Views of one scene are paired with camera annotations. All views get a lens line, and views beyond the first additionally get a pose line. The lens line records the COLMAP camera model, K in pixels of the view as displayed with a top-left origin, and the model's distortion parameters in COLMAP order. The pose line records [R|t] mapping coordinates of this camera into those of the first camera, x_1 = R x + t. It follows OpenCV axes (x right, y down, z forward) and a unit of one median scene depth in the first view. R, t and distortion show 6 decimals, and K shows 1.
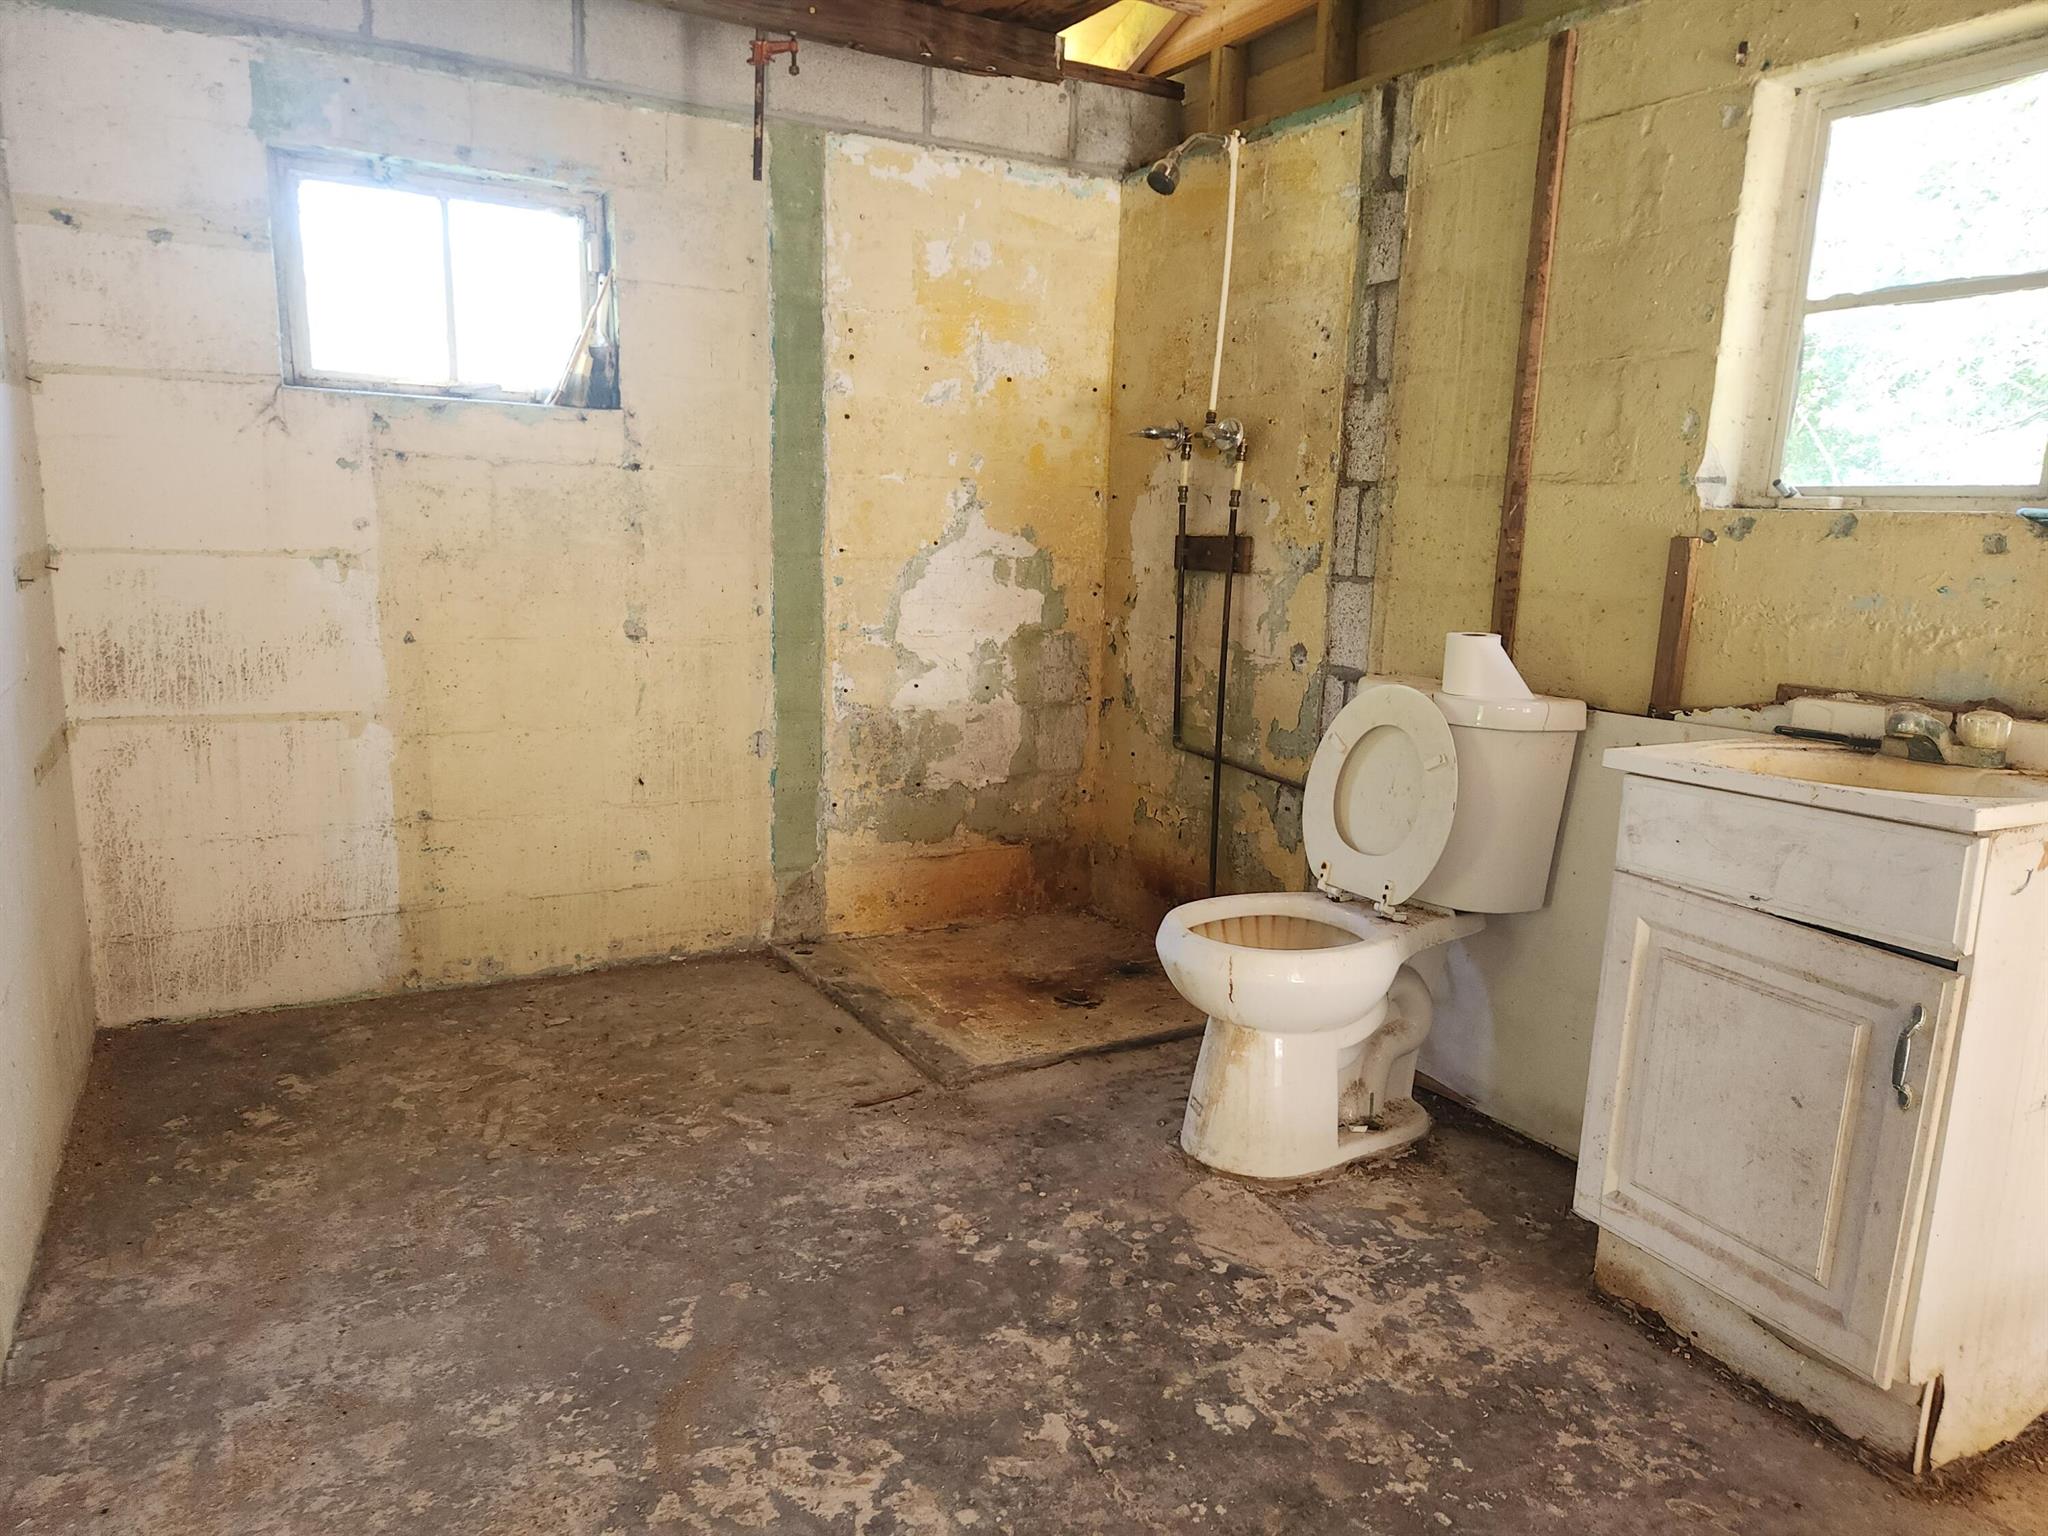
lens RADIAL K [[1359.8, 0, 1023.9], [0, 1359.8, 785.9], [0, 0, 1]] dist [0.052075, -0.026292]
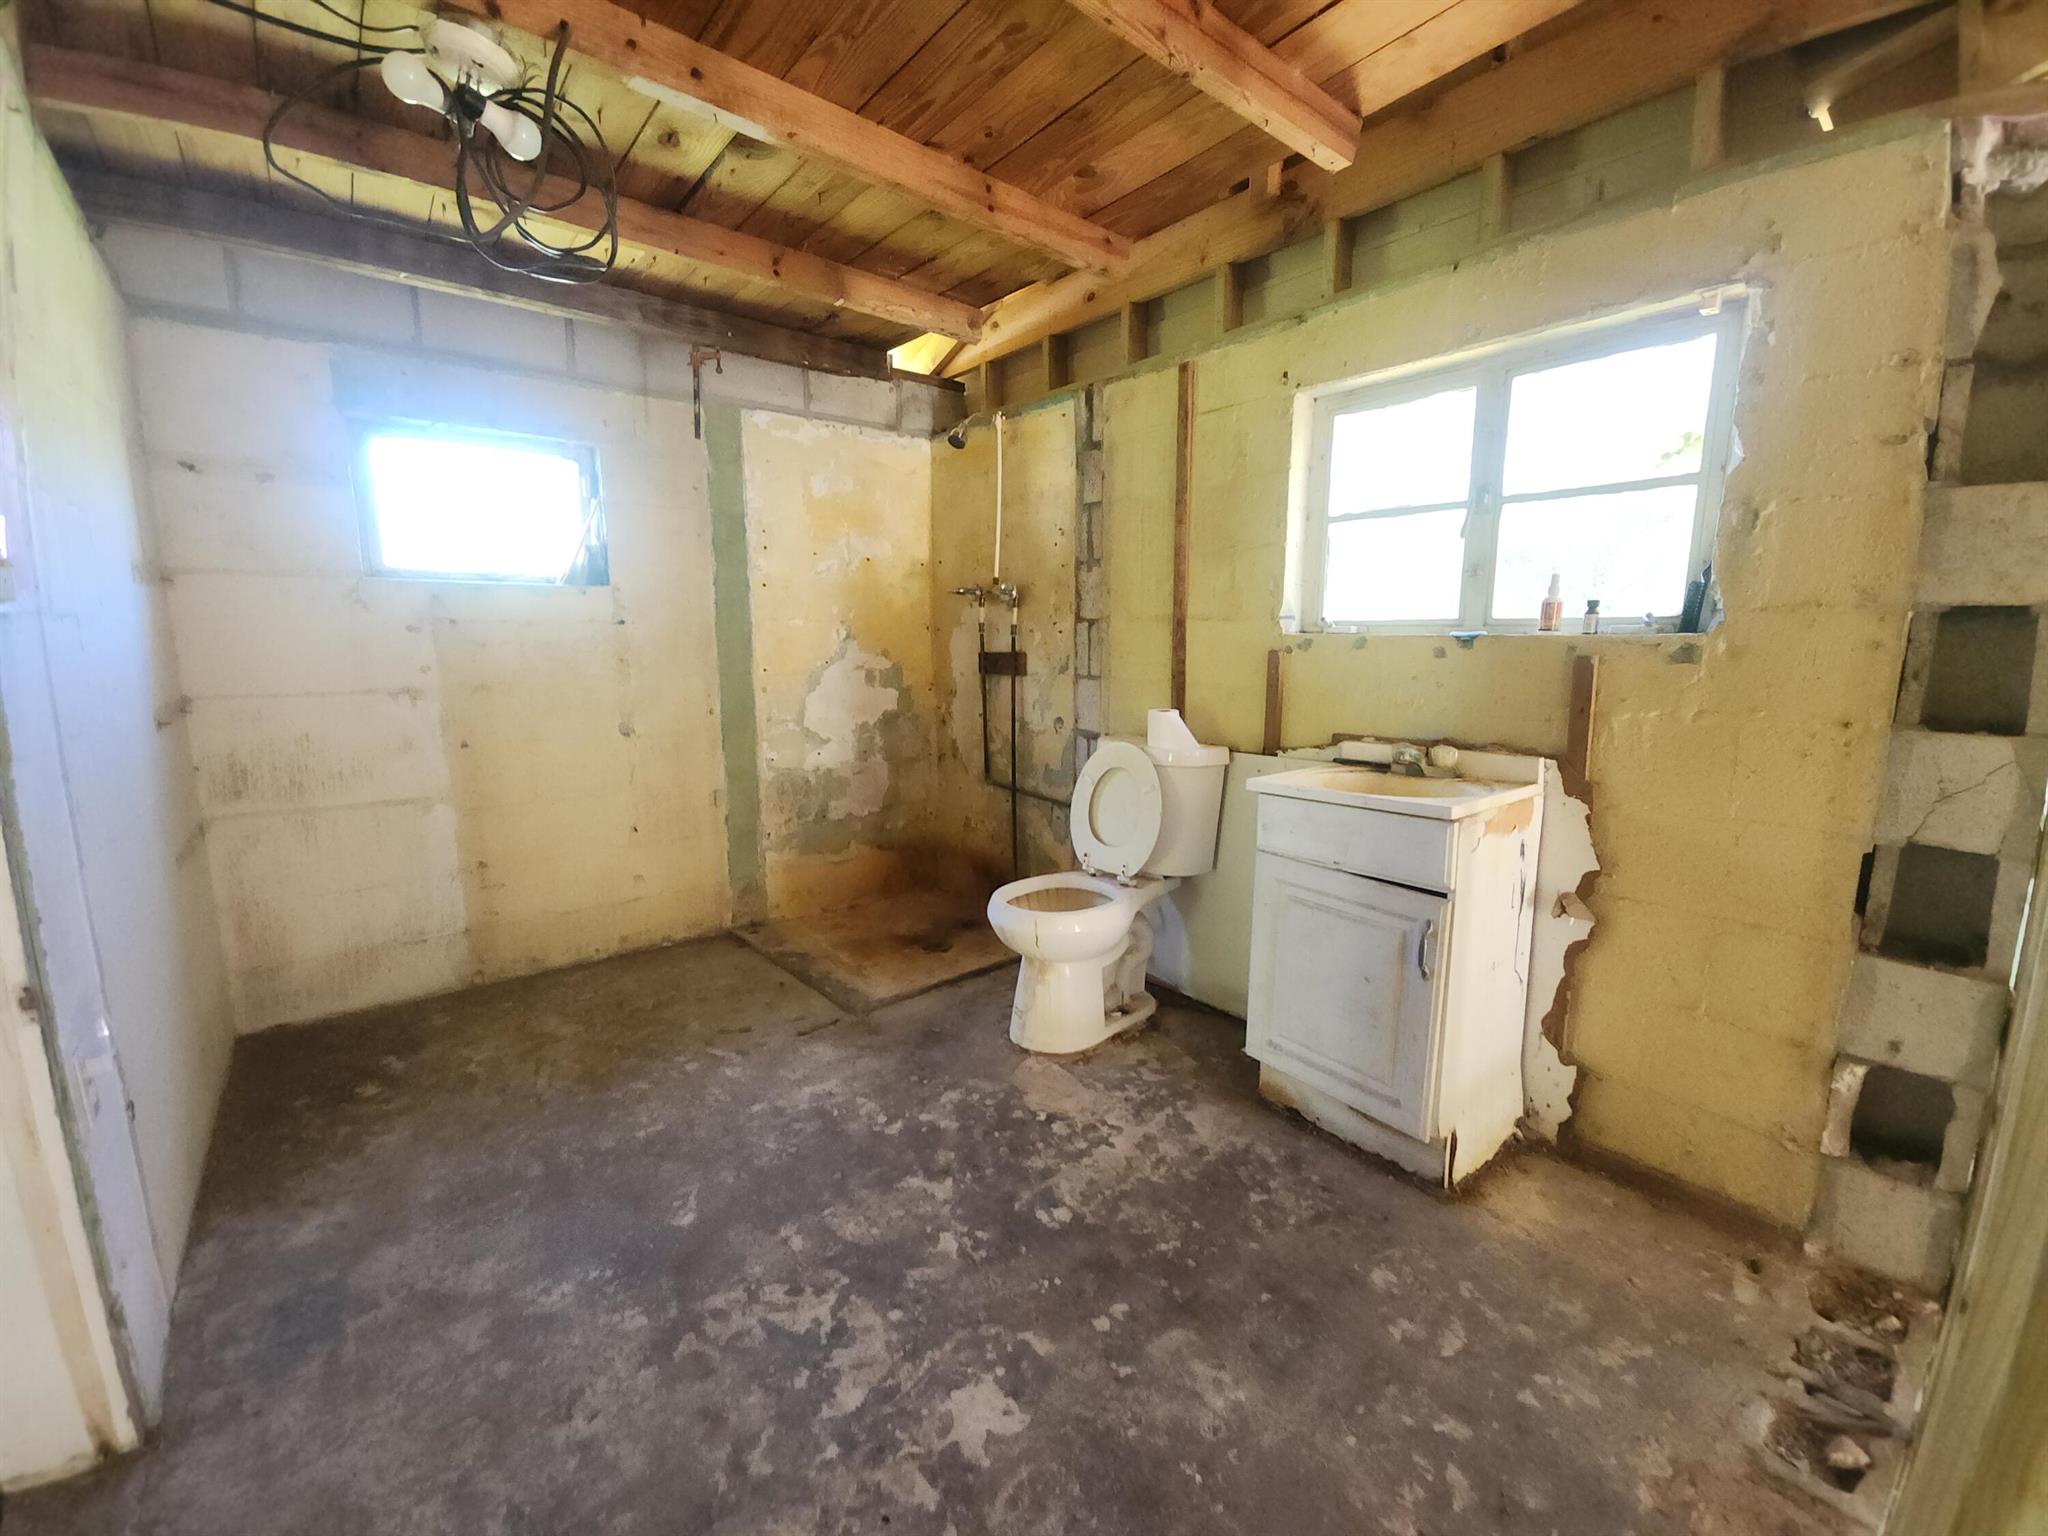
lens RADIAL K [[828.0, 0, 1030.5], [0, 828.0, 770.8], [0, 0, 1]] dist [-0.001255, -0.000904]
pose [[0.982904, -0.059461, 0.174256, -0.011241], [0.064708, 0.997601, -0.024581, -0.022832], [-0.172376, 0.035436, 0.984394, 0.034204]]
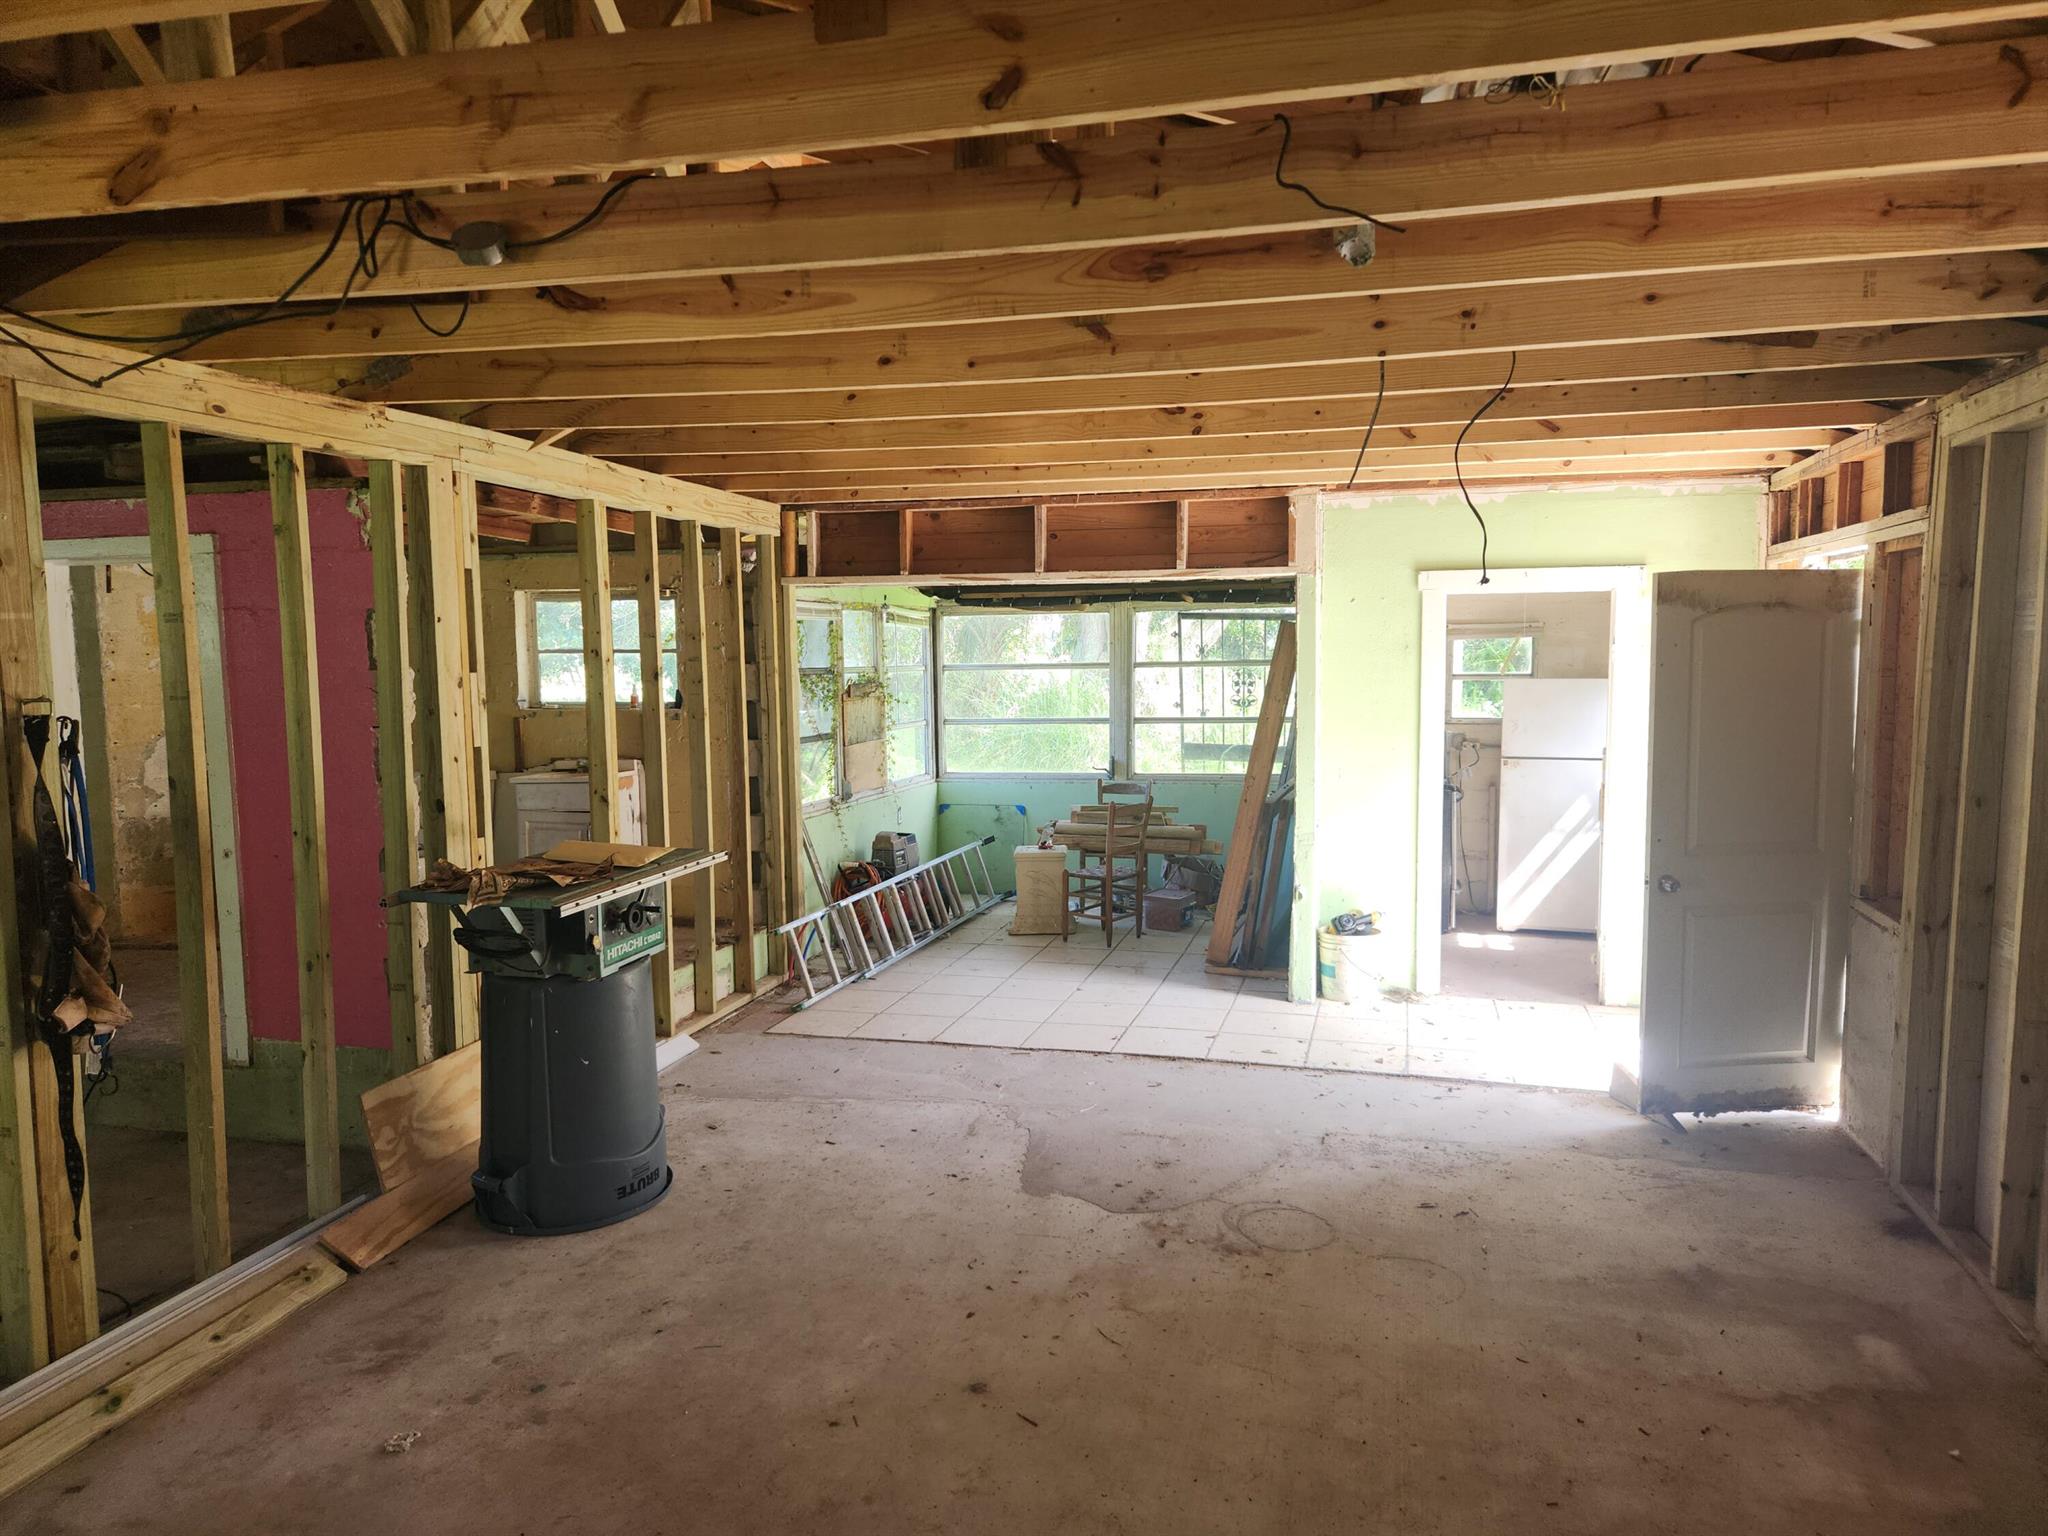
lens RADIAL K [[1359.8, 0, 1036.4], [0, 1359.8, 767.5], [0, 0, 1]] dist [0.052075, -0.026292]
pose [[0.672611, -0.101958, 0.732938, -1.050805], [0.176230, 0.984036, -0.024836, 0.227574], [-0.718705, 0.145871, 0.679842, -2.013896]]
